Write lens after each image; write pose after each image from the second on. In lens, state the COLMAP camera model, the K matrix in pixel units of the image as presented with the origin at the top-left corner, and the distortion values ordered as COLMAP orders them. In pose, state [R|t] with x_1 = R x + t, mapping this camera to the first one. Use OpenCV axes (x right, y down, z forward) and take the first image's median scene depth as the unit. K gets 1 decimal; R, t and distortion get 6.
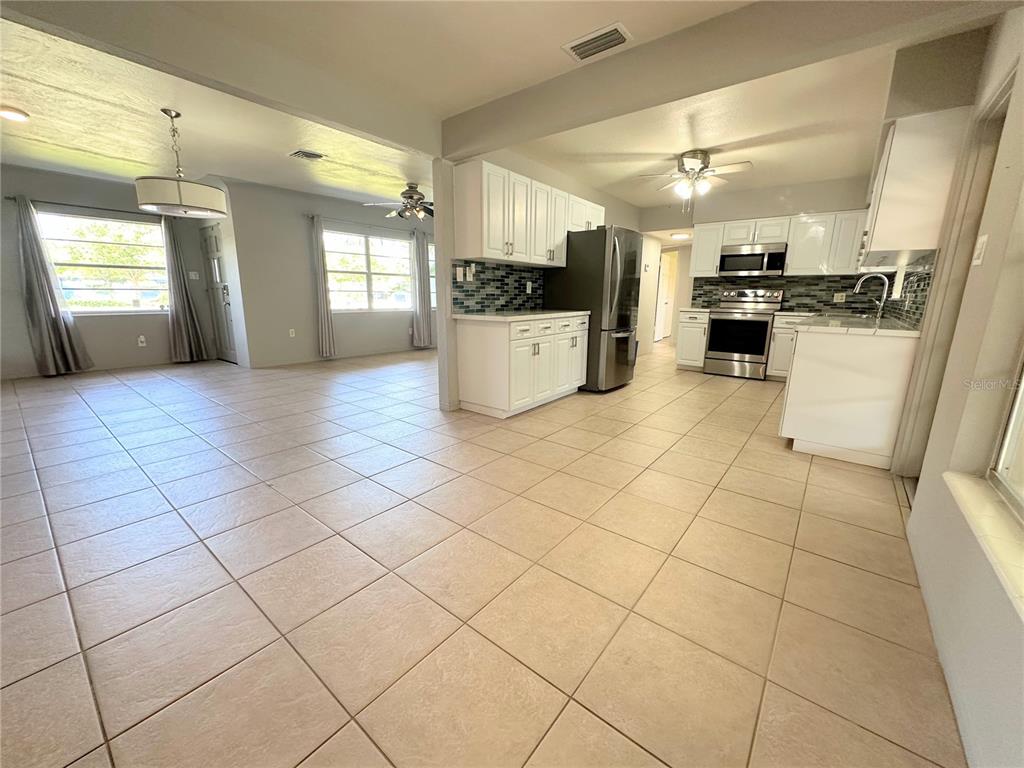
lens RADIAL K [[409.0, 0, 509.4], [0, 409.0, 386.4], [0, 0, 1]] dist [-0.003884, 0.000740]
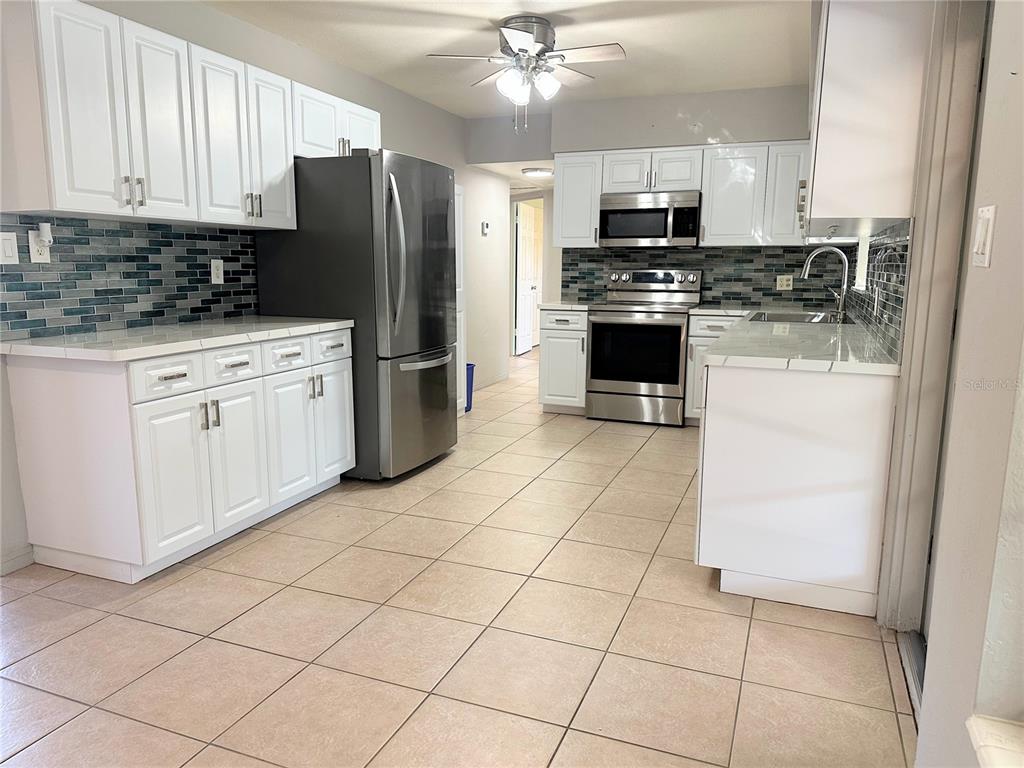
lens RADIAL K [[719.9, 0, 513.7], [0, 719.9, 387.6], [0, 0, 1]] dist [0.035092, -0.038982]
pose [[0.954971, -0.052212, 0.292070, 0.112769], [0.066838, 0.996949, -0.040319, -0.049753], [-0.289074, 0.058025, 0.955547, 0.109177]]
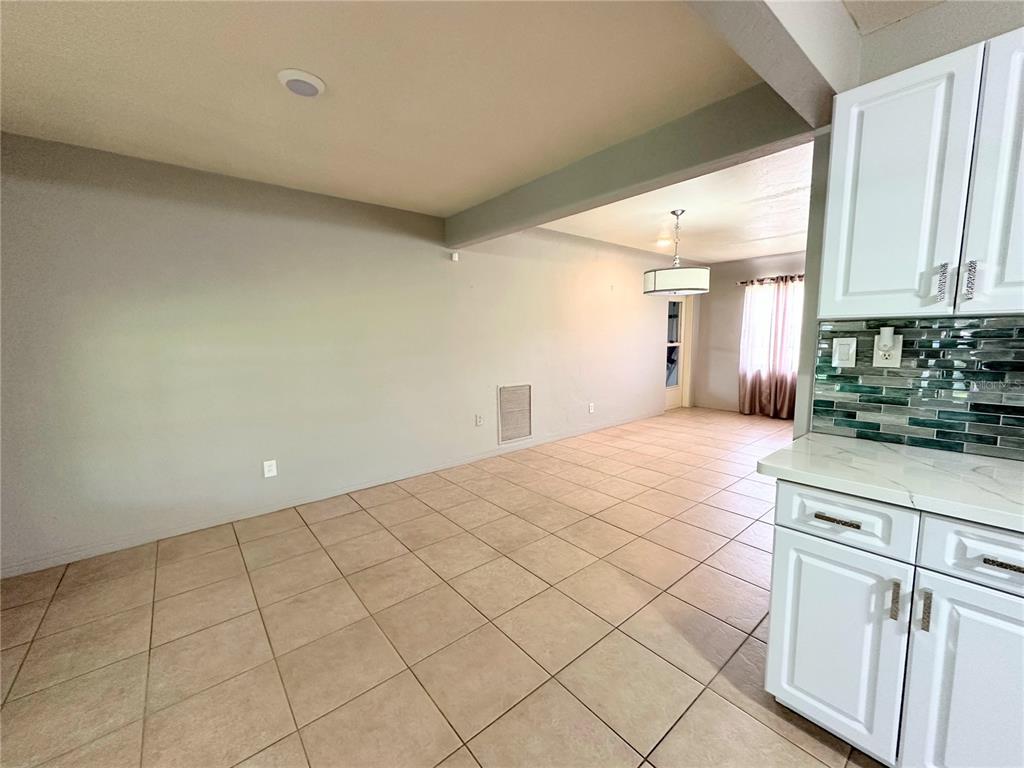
lens RADIAL K [[409.0, 0, 508.6], [0, 409.0, 377.5], [0, 0, 1]] dist [-0.003884, 0.000740]
pose [[-0.205657, 0.097461, -0.973759, 0.299765], [-0.202570, 0.969239, 0.139791, -0.175669], [0.957429, 0.226003, -0.179588, 0.545080]]
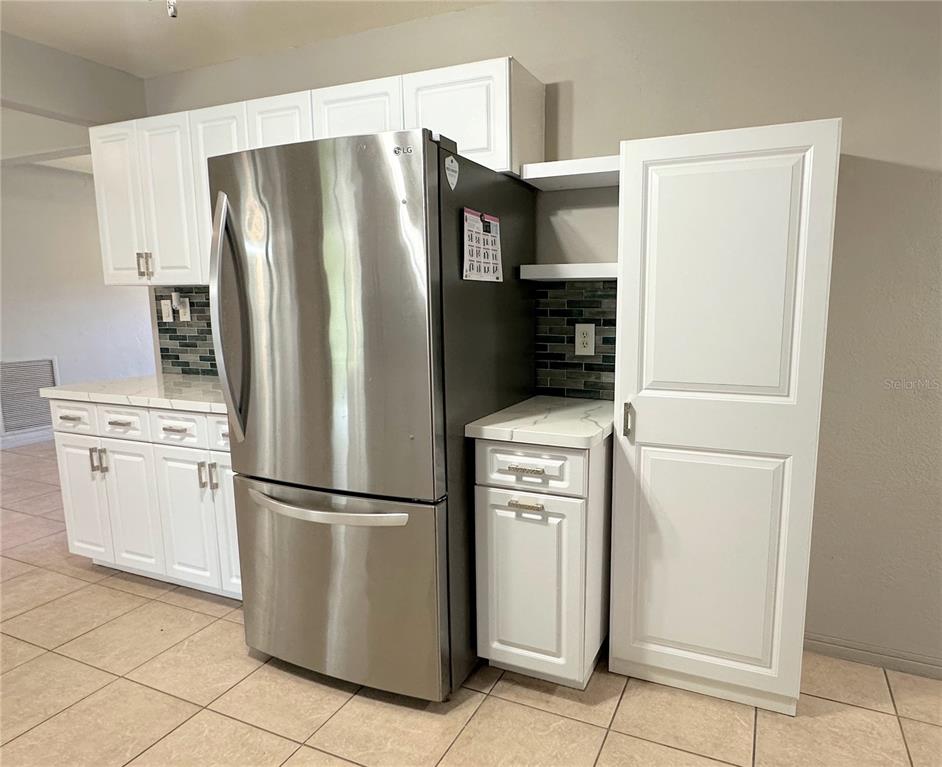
lens RADIAL K [[602.9, 0, 509.1], [0, 602.9, 390.1], [0, 0, 1]] dist [0.018169, 0.000200]
pose [[0.245507, 0.142326, -0.958890, 0.666884], [-0.204878, 0.974437, 0.092179, -0.259217], [0.947498, 0.173824, 0.268391, 0.942251]]
